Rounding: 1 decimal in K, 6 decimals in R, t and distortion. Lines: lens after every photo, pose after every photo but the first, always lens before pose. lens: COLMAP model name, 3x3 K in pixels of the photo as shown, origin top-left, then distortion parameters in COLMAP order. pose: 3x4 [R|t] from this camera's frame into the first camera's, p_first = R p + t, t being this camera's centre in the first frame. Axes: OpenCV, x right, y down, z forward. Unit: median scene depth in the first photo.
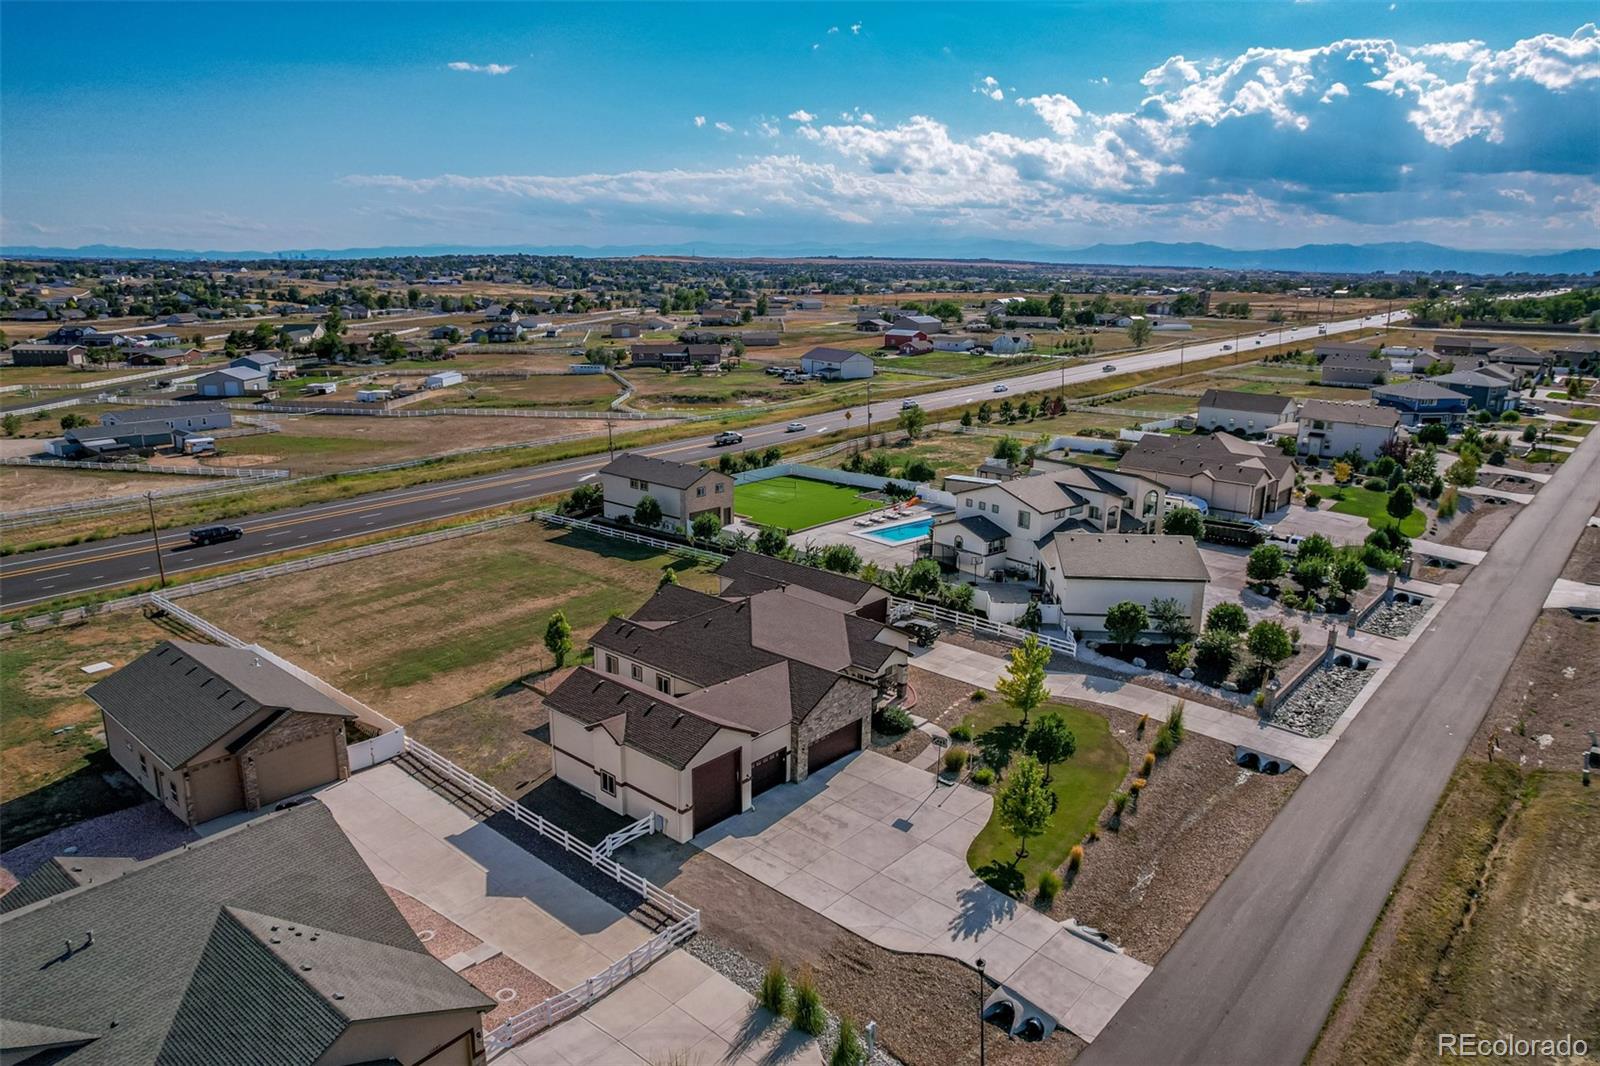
lens RADIAL K [[1046.1, 0, 808.1], [0, 1046.1, 532.0], [0, 0, 1]] dist [-0.071979, 0.059143]
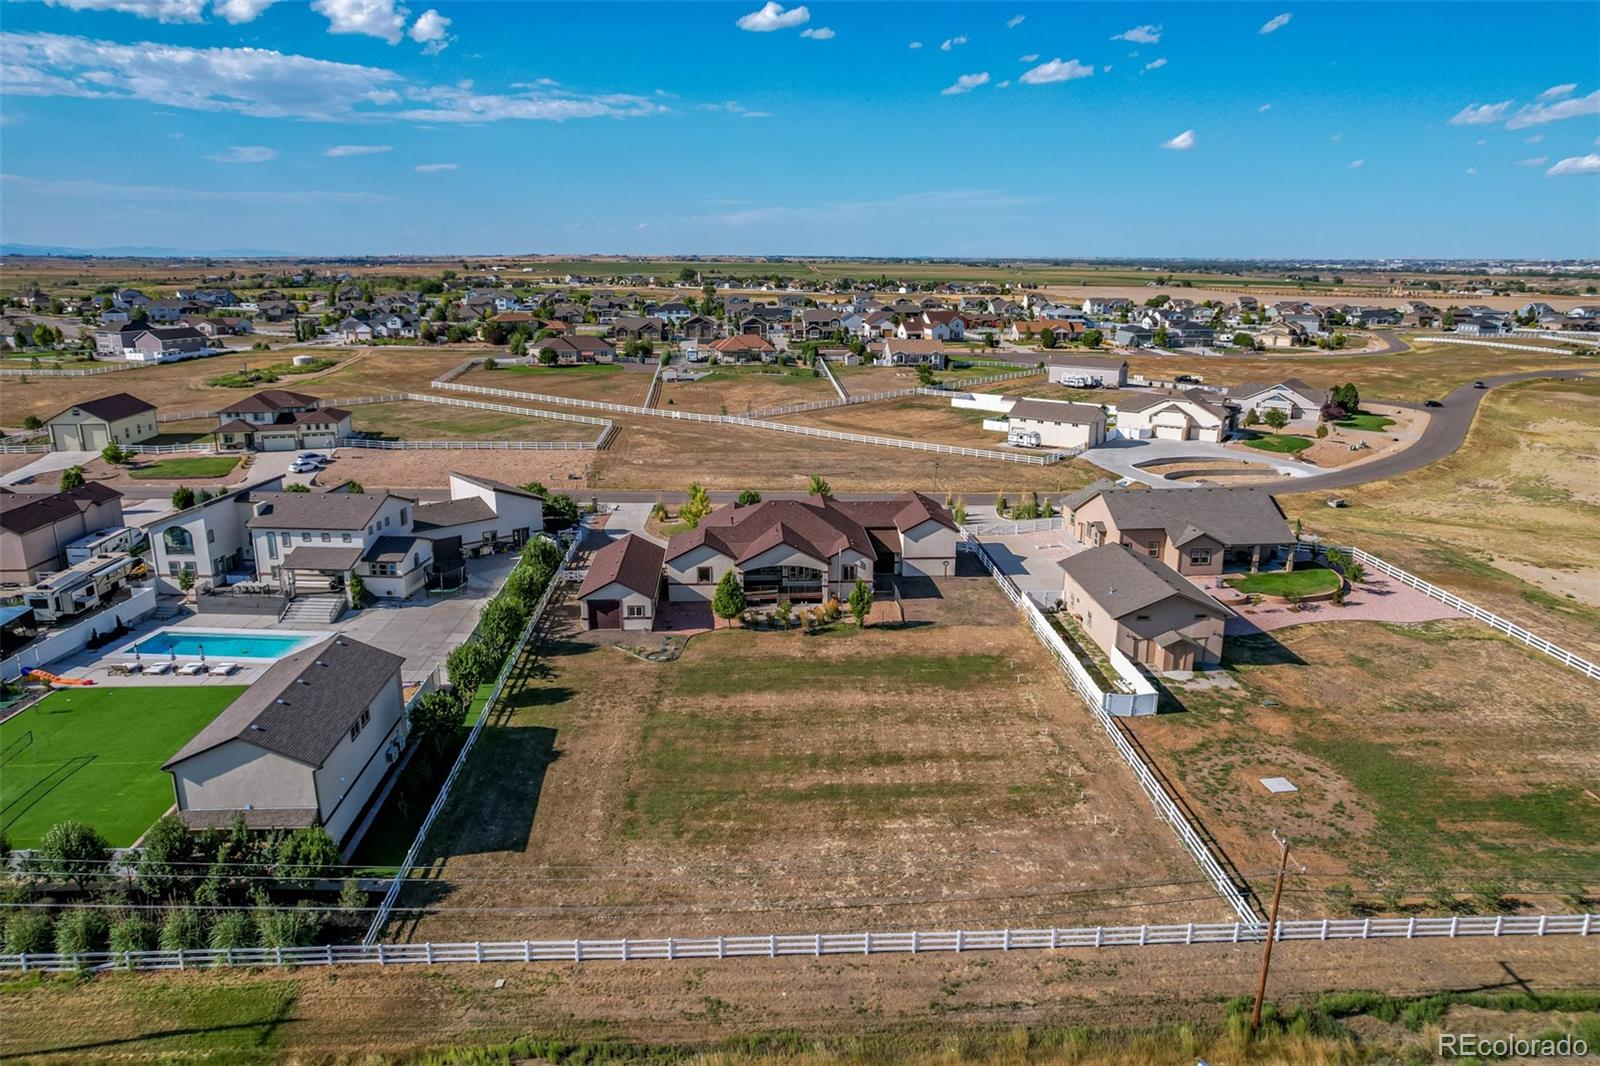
lens RADIAL K [[1046.1, 0, 808.1], [0, 1046.1, 532.0], [0, 0, 1]] dist [-0.071979, 0.059143]
pose [[-0.694948, -0.198333, 0.691167, -1.013363], [0.170420, 0.888393, 0.426280, -0.482783], [-0.698573, 0.414031, -0.583587, 1.744878]]
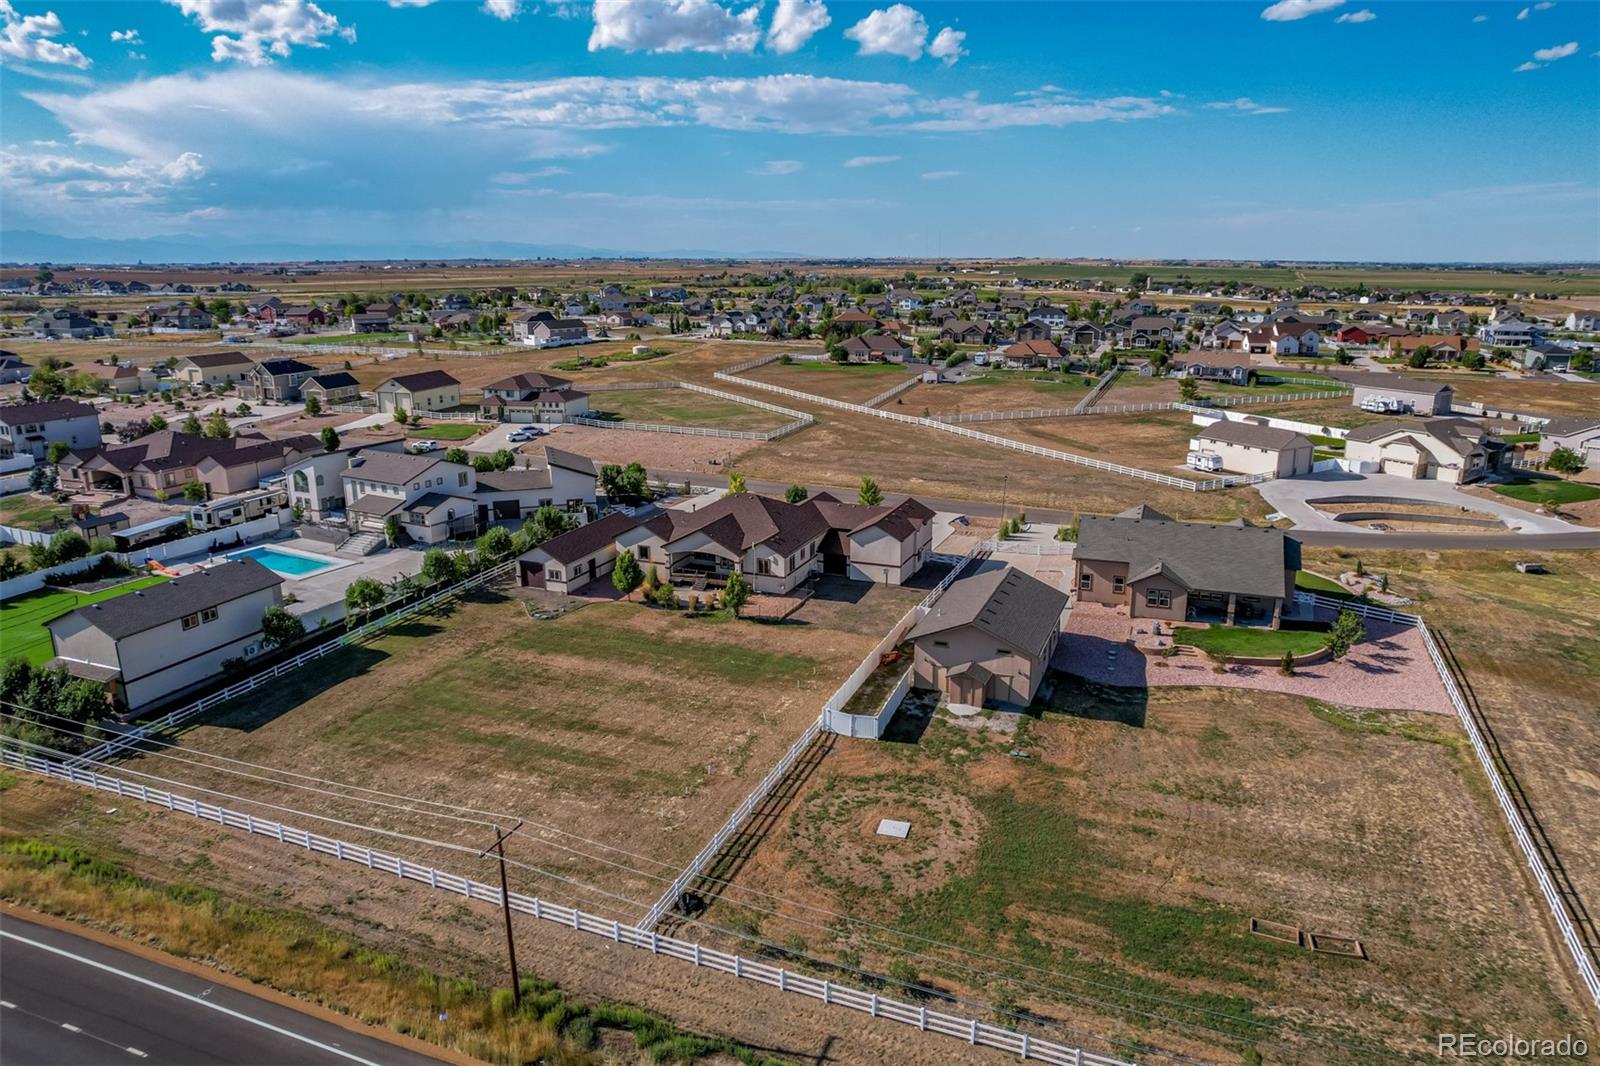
lens RADIAL K [[1046.1, 0, 808.1], [0, 1046.1, 532.0], [0, 0, 1]] dist [-0.071979, 0.059143]
pose [[-0.321861, -0.251314, 0.912823, -1.389342], [0.237942, 0.911713, 0.334907, -0.355374], [-0.916400, 0.324993, -0.233647, 1.229622]]
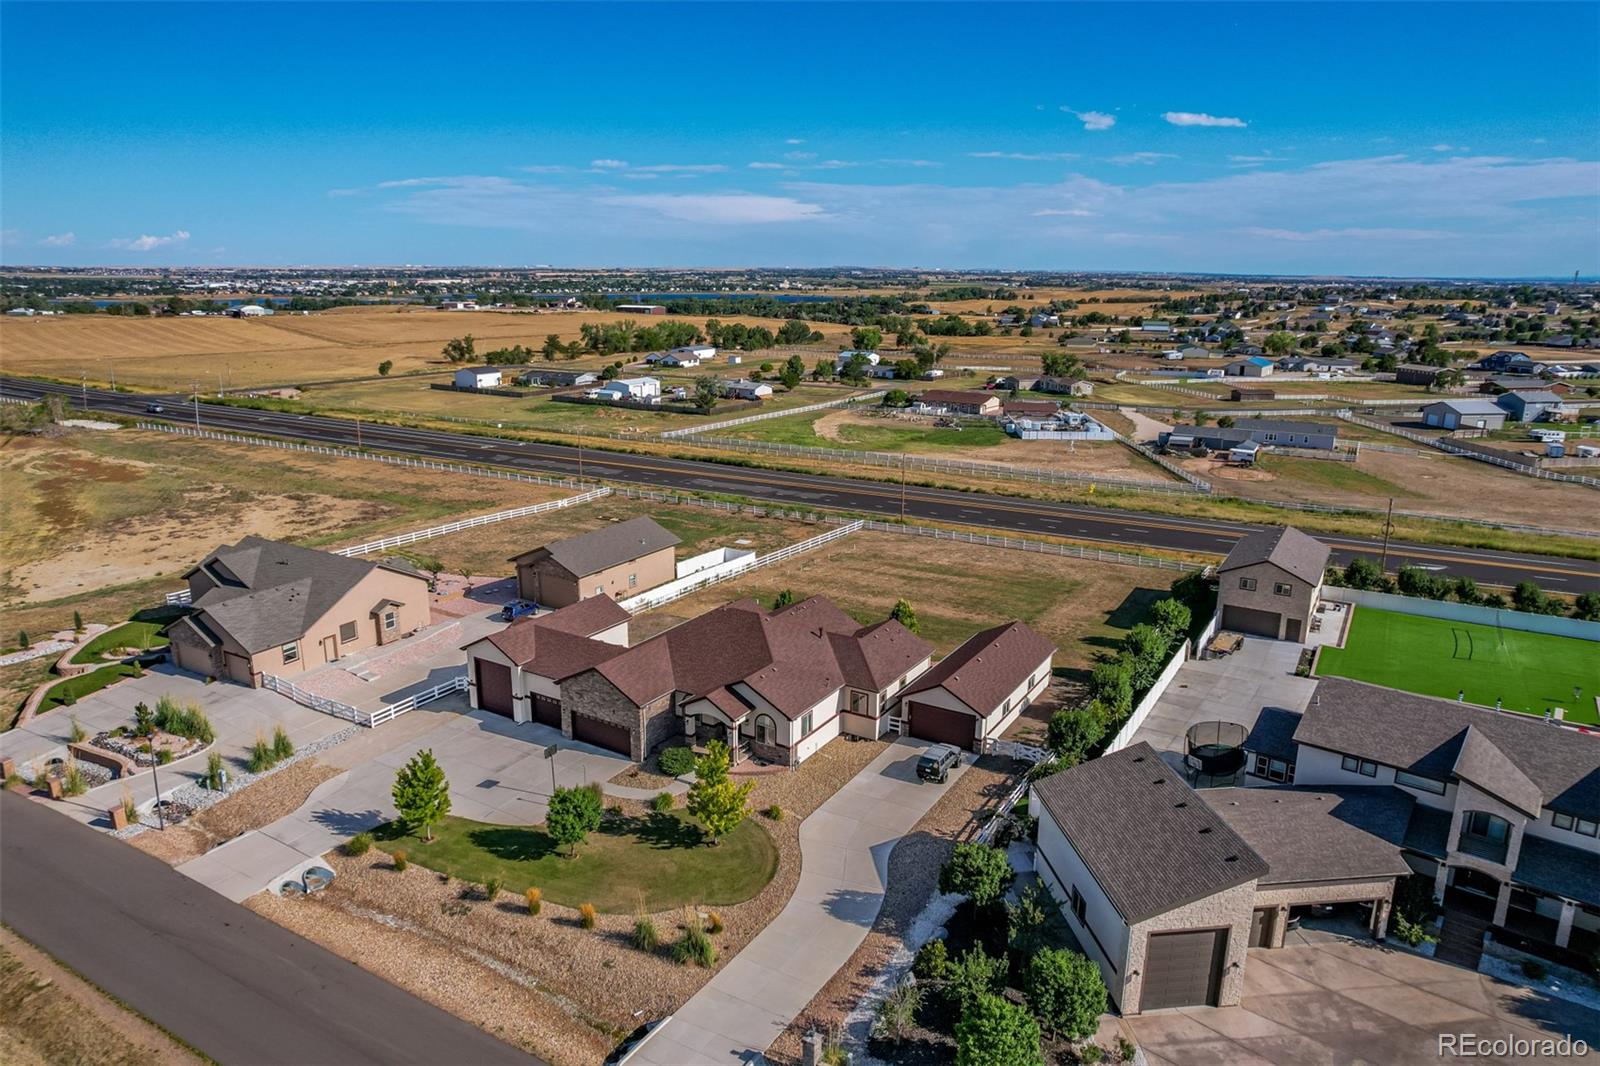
lens RADIAL K [[1046.1, 0, 808.1], [0, 1046.1, 532.0], [0, 0, 1]] dist [-0.071979, 0.059143]
pose [[0.168039, 0.226799, -0.959336, 0.890529], [-0.250866, 0.950973, 0.180880, -0.205215], [0.953325, 0.210270, 0.216696, 0.787067]]
